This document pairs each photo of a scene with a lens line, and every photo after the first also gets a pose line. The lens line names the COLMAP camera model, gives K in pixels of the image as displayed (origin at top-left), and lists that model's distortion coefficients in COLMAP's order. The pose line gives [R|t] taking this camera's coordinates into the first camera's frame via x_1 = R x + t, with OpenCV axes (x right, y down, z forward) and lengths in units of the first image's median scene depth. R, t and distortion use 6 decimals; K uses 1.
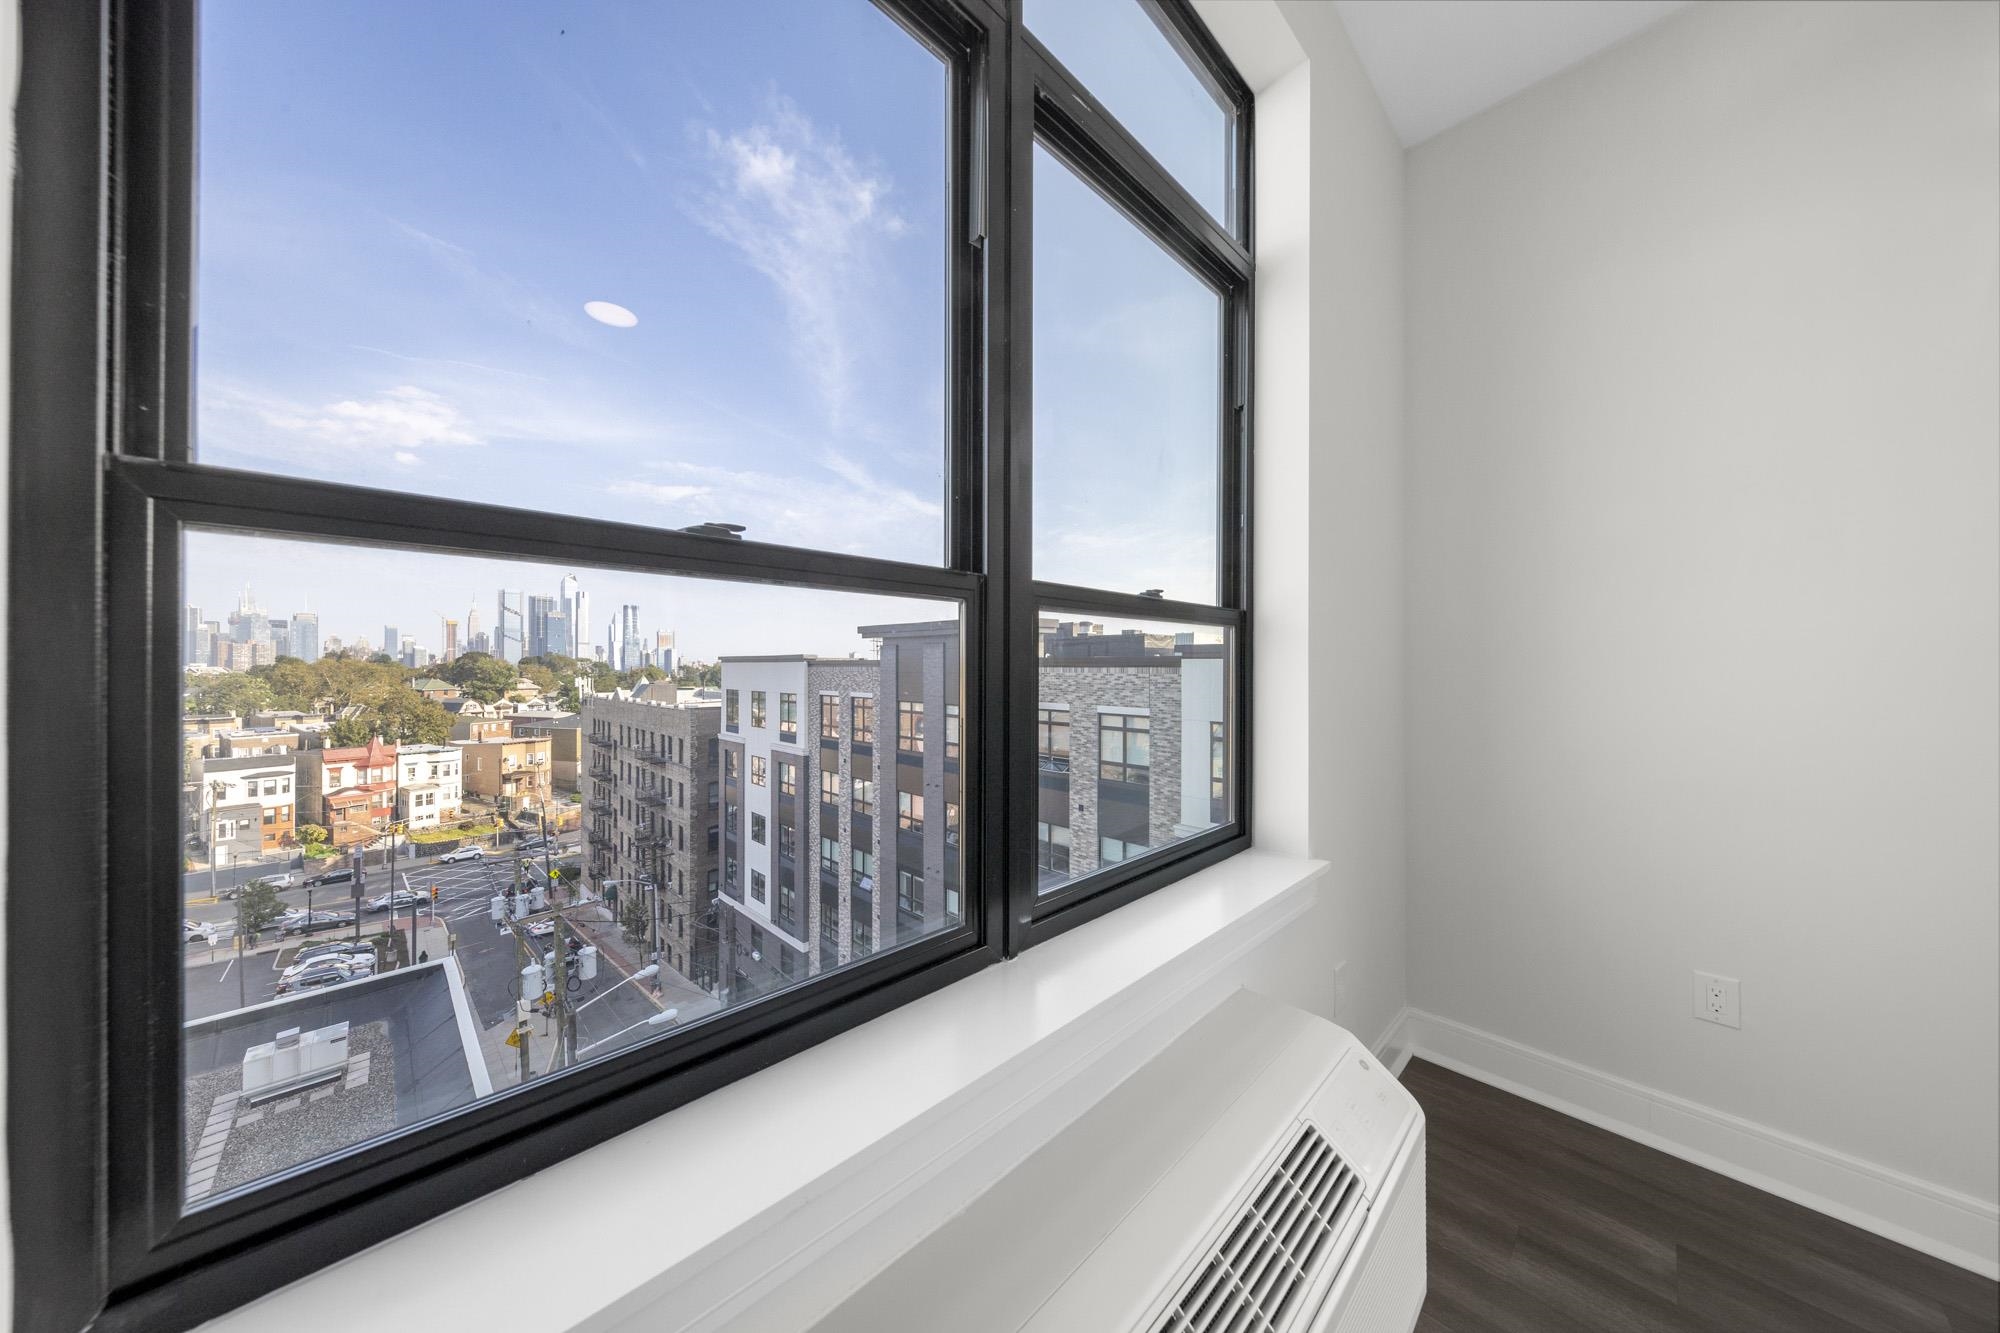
lens RADIAL K [[635.9, 0, 982.7], [0, 635.9, 662.2], [0, 0, 1]] dist [0.005809, -0.001205]
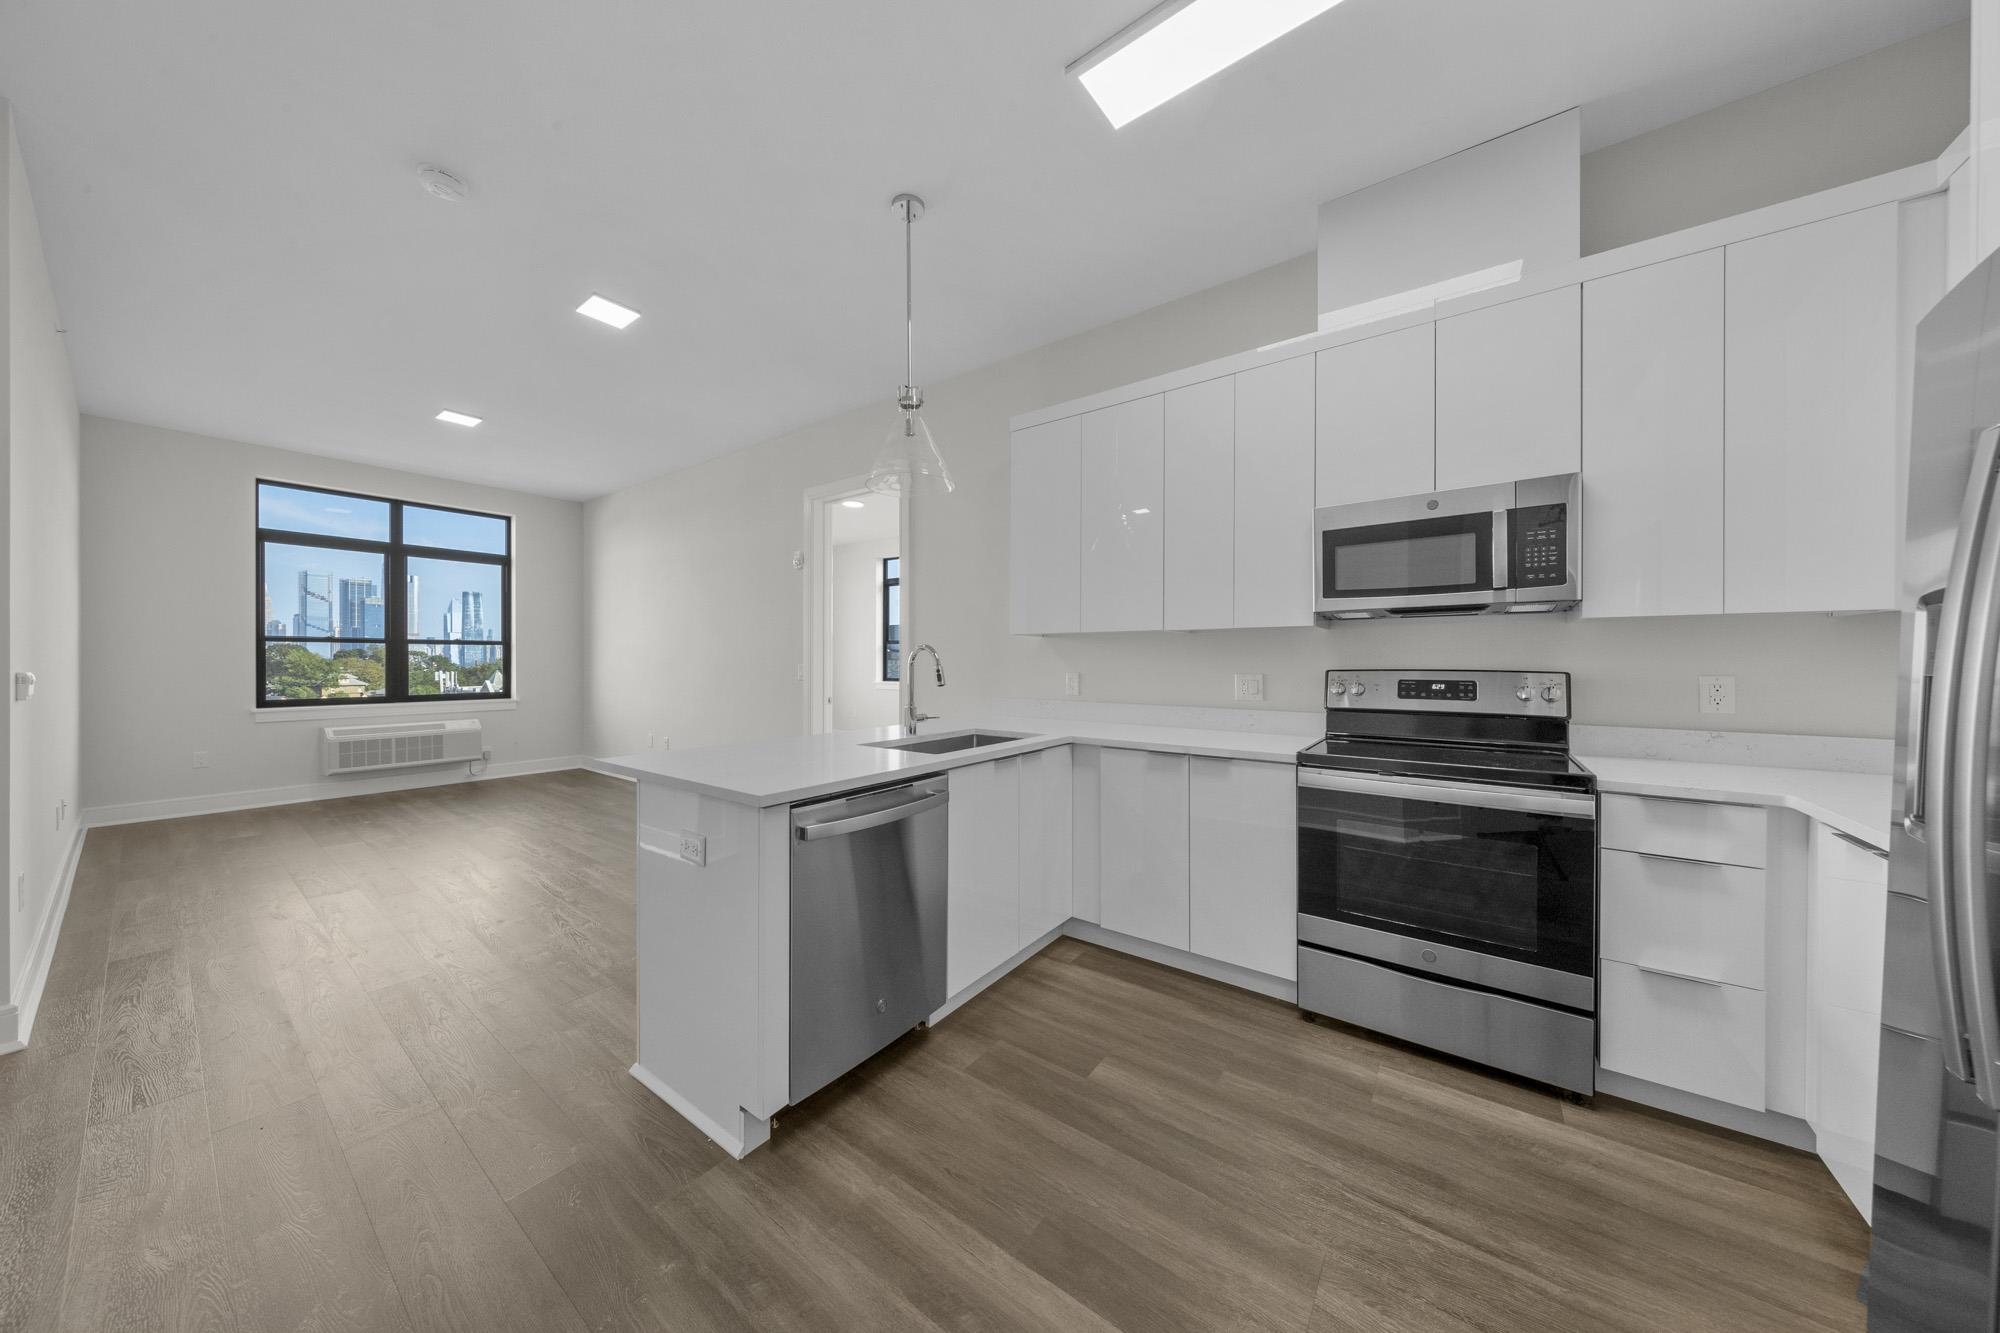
lens RADIAL K [[635.9, 0, 992.2], [0, 635.9, 663.7], [0, 0, 1]] dist [0.005809, -0.001205]
pose [[0.984427, 0.000176, 0.175793, 0.454041], [-0.001987, 0.999947, 0.010128, 0.017332], [-0.175782, -0.010319, 0.984375, -0.639150]]
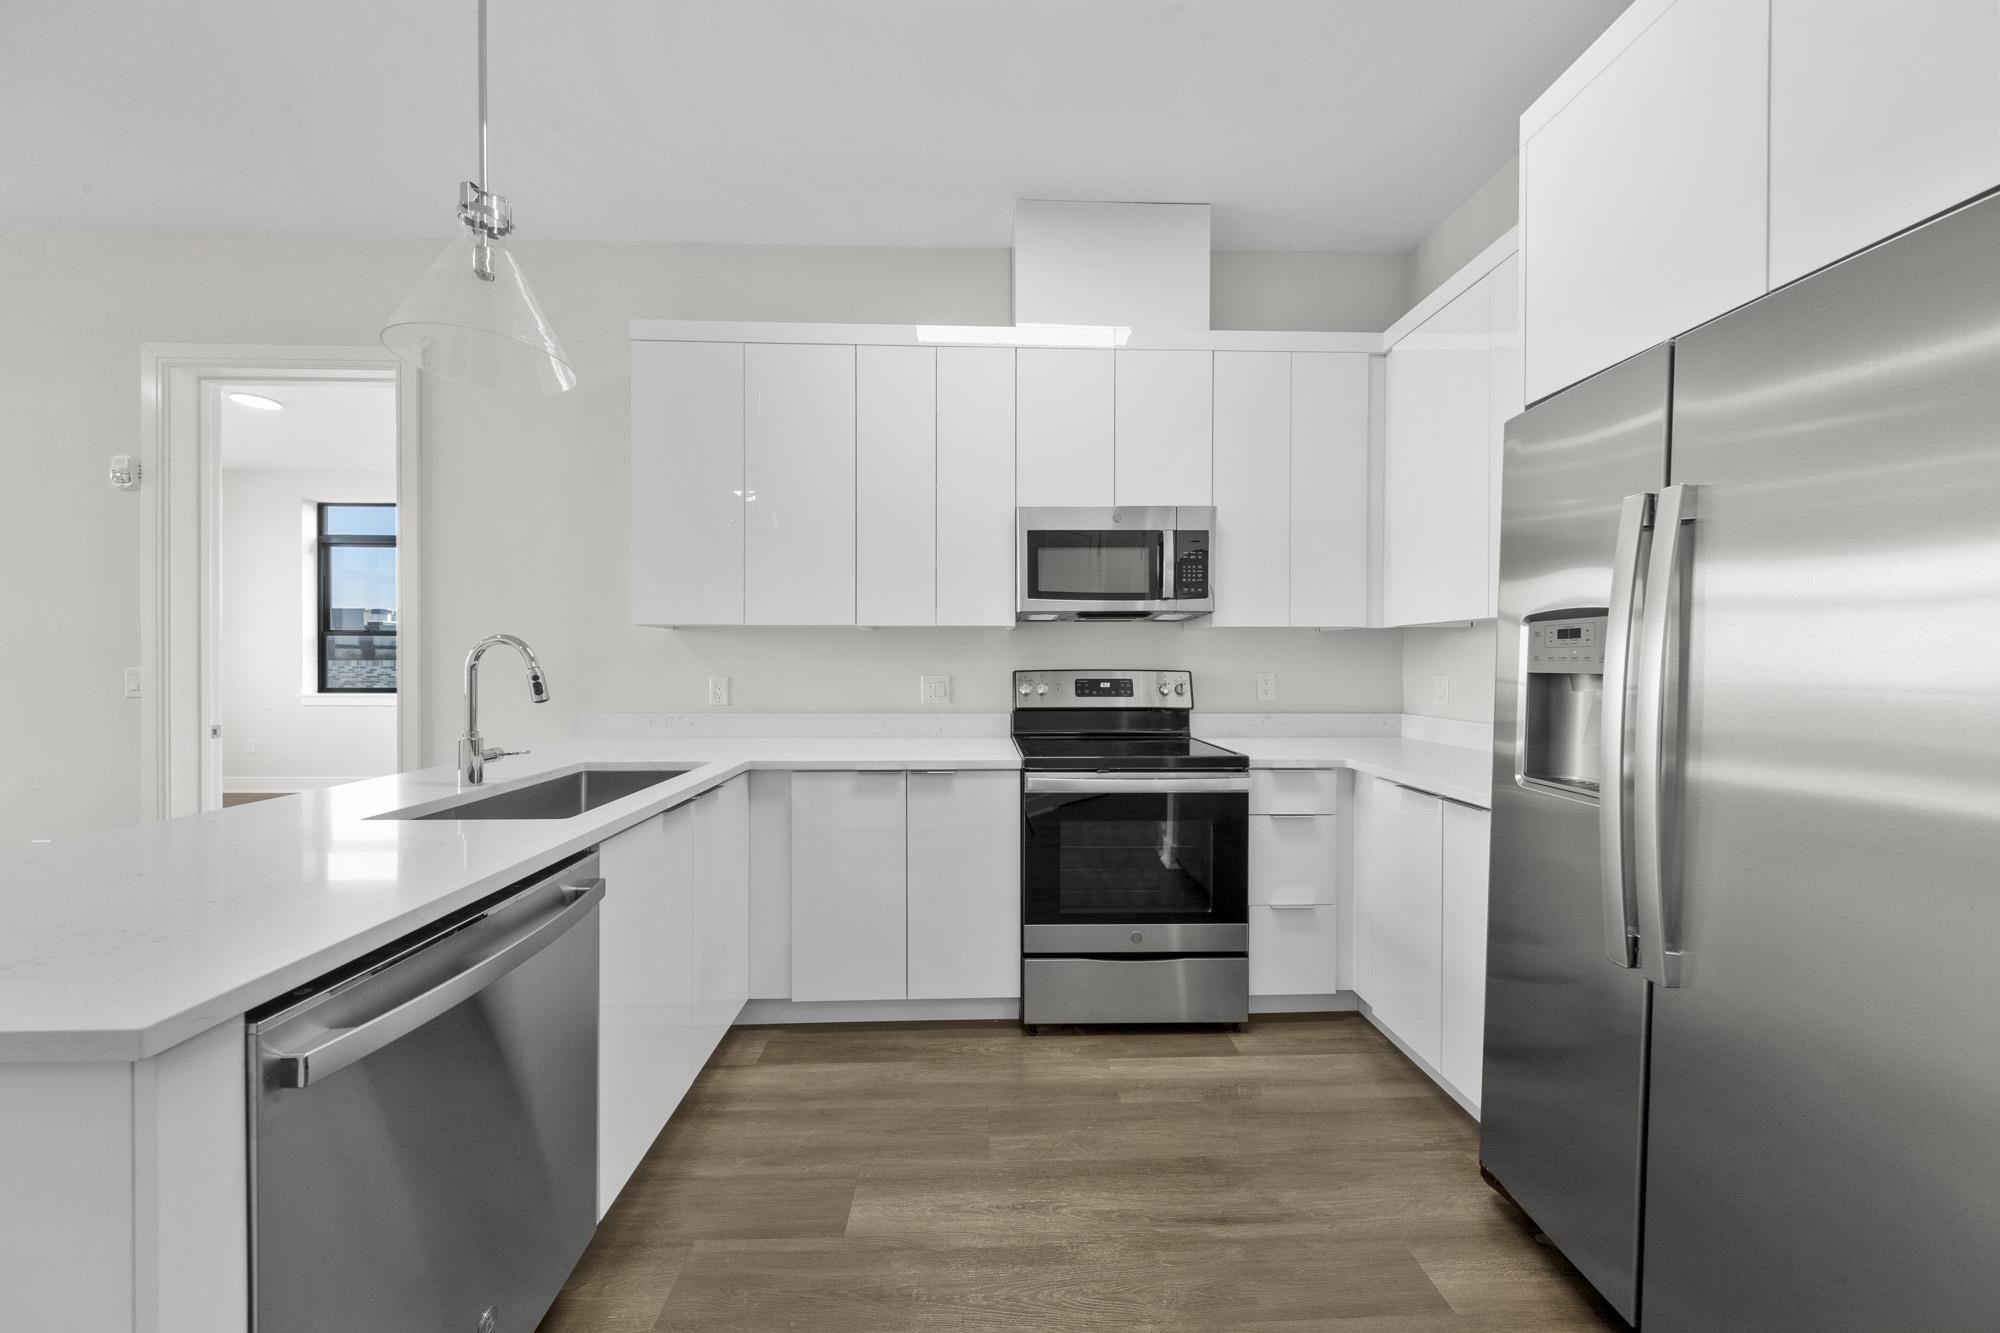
lens RADIAL K [[635.9, 0, 997.6], [0, 635.9, 665.0], [0, 0, 1]] dist [0.005809, -0.001205]
pose [[0.662430, -0.003728, 0.749114, 0.410087], [-0.004881, 0.999945, 0.009293, 0.017865], [-0.749108, -0.009812, 0.662376, -0.494216]]
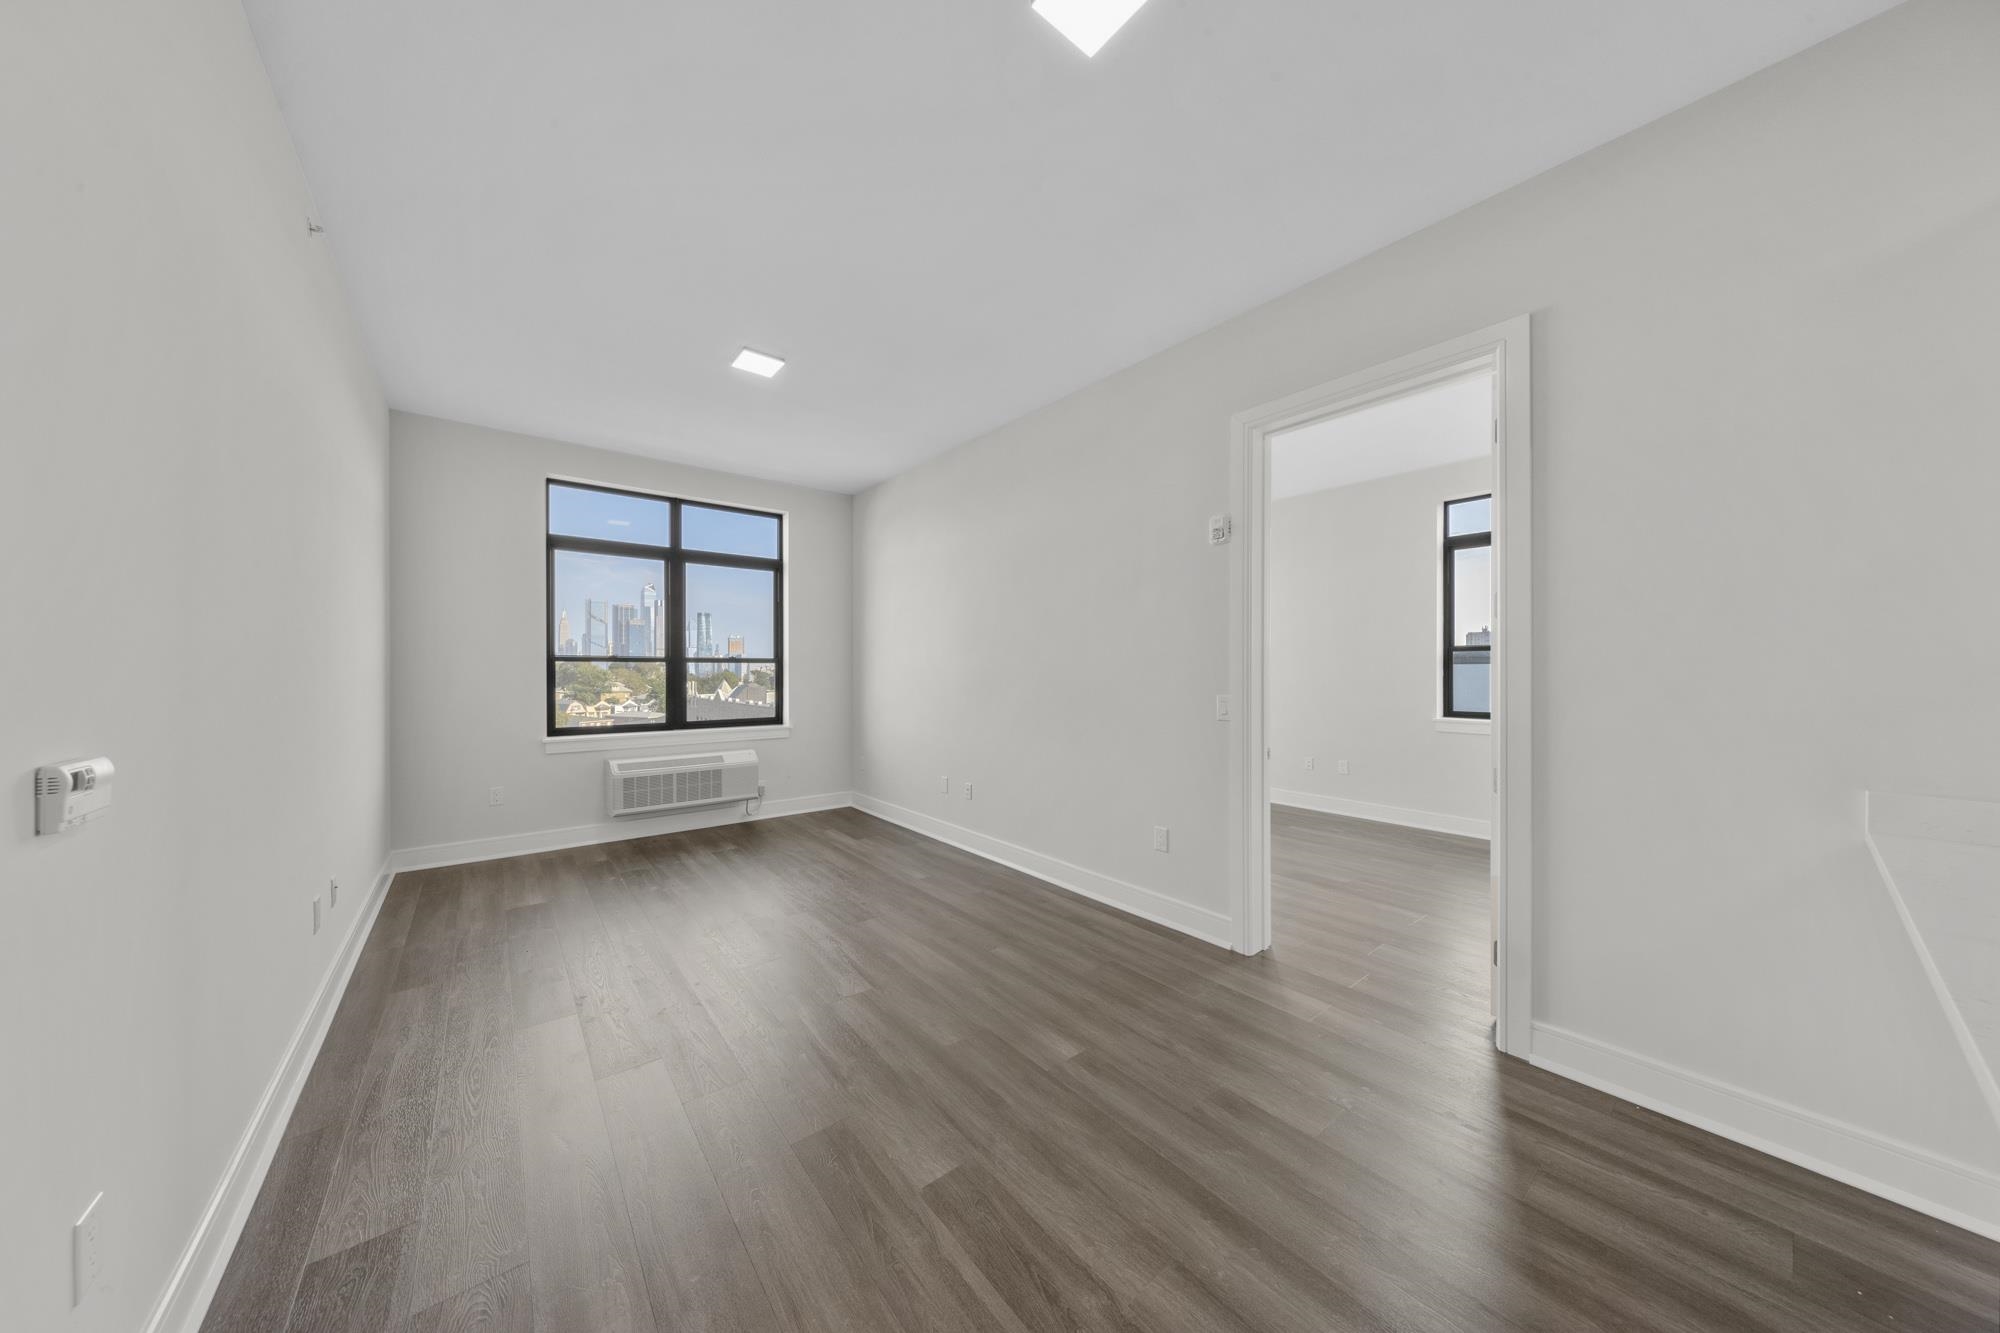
lens RADIAL K [[635.9, 0, 980.3], [0, 635.9, 669.7], [0, 0, 1]] dist [0.005809, -0.001205]
pose [[0.995467, -0.000430, -0.095104, 0.146232], [0.000874, 0.999989, 0.004621, -0.000393], [0.095101, -0.004683, 0.995457, -0.231797]]
